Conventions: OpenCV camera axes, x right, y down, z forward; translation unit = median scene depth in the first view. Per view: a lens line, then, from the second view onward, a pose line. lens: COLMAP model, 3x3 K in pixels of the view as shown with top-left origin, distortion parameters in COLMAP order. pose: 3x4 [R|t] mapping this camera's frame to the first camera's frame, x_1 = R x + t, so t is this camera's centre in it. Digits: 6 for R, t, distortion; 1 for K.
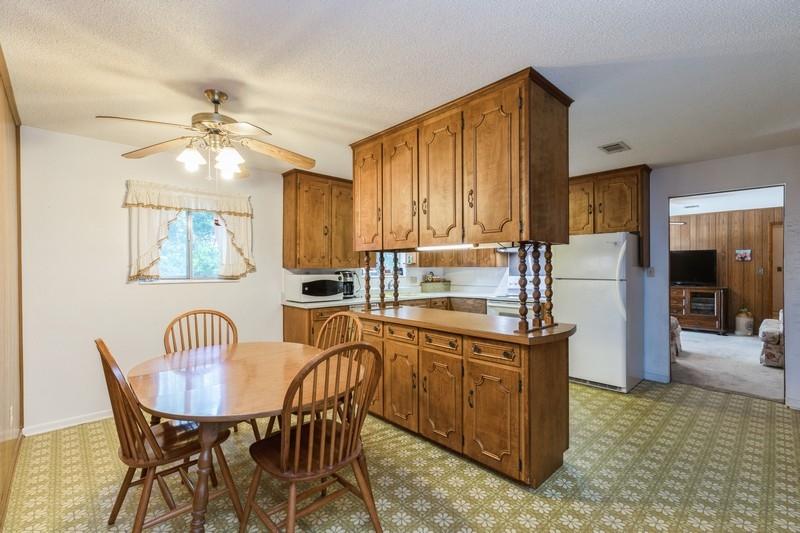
lens RADIAL K [[356.7, 0, 401.1], [0, 356.7, 270.5], [0, 0, 1]] dist [0.000731, 0.000031]
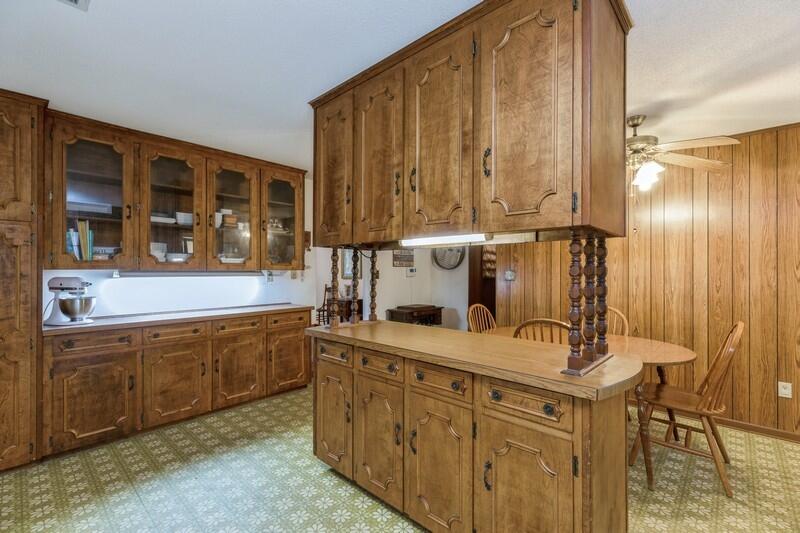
lens RADIAL K [[356.8, 0, 399.7], [0, 356.8, 264.1], [0, 0, 1]] dist [0.011962, -0.000102]
pose [[0.998557, 0.005940, 0.053367, 0.001350], [-0.004693, 0.999713, -0.023475, -0.001572], [-0.053492, 0.023191, 0.998299, 0.267367]]
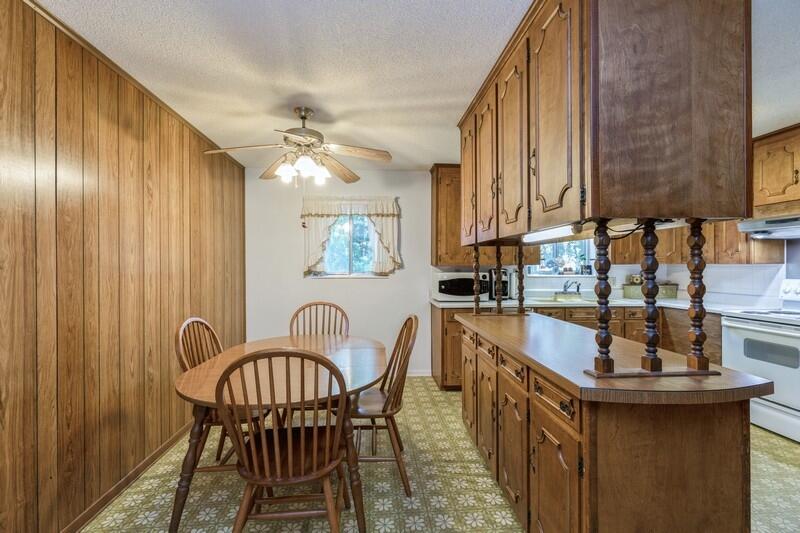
lens RADIAL K [[356.3, 0, 398.2], [0, 356.3, 266.9], [0, 0, 1]] dist [0.001856, 0.000140]
pose [[0.776855, 0.003124, -0.629671, 0.314180], [-0.004985, 0.999987, -0.001188, -0.001374], [0.629659, 0.004062, 0.776861, 0.235801]]
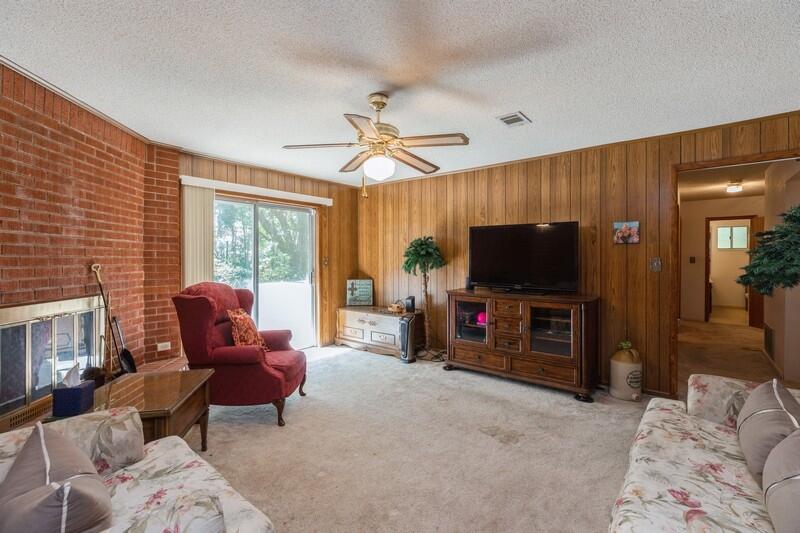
lens RADIAL K [[358.8, 0, 398.8], [0, 358.8, 261.9], [0, 0, 1]] dist [-0.000810, -0.000194]
pose [[0.992591, -0.002518, 0.121479, 1.374230], [0.002307, 0.999996, 0.001879, -0.008701], [-0.121484, -0.001585, 0.992592, 1.278046]]
